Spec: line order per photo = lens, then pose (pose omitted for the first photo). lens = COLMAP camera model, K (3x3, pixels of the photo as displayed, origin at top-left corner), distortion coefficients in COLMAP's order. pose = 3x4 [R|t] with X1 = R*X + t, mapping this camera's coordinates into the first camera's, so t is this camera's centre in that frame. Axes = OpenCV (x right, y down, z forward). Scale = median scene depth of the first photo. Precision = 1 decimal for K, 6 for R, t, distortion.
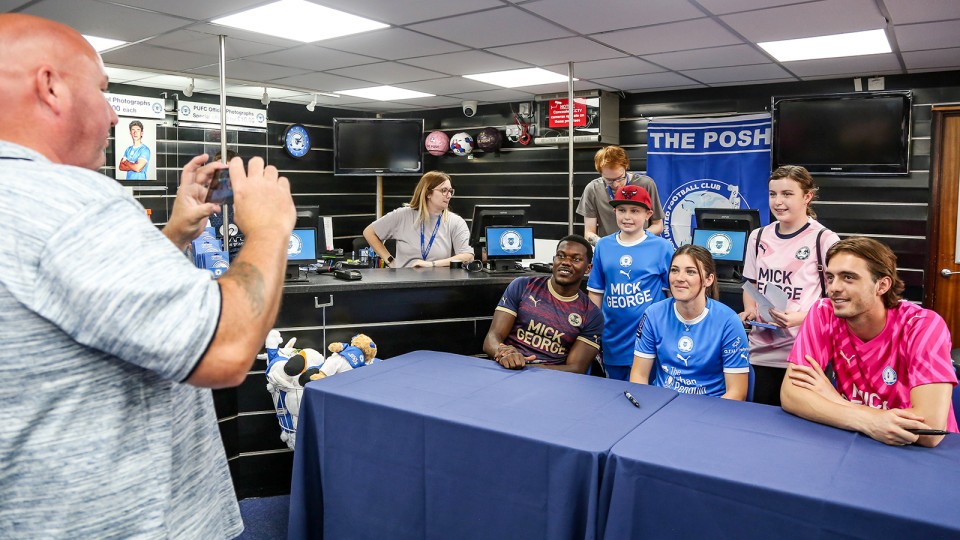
lens RADIAL K [[672.2, 0, 477.2], [0, 672.2, 231.8], [0, 0, 1]] dist [-0.117935, 0.011667]
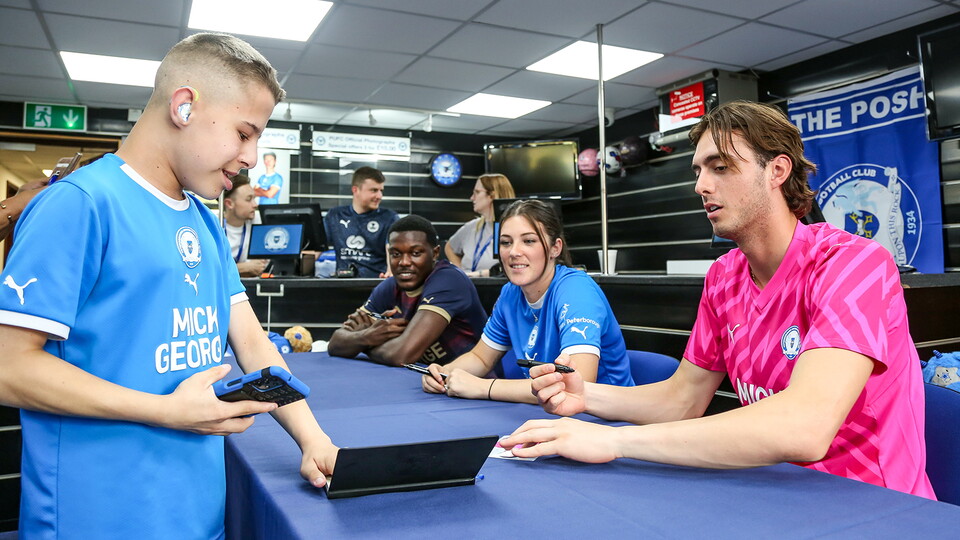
lens RADIAL K [[697.1, 0, 514.4], [0, 697.1, 196.8], [0, 0, 1]] dist [-0.118443, 0.033506]
pose [[0.901273, -0.060280, -0.429038, 0.316075], [-0.005498, 0.988602, -0.150449, 0.071711], [0.433217, 0.137954, 0.890669, 0.157677]]
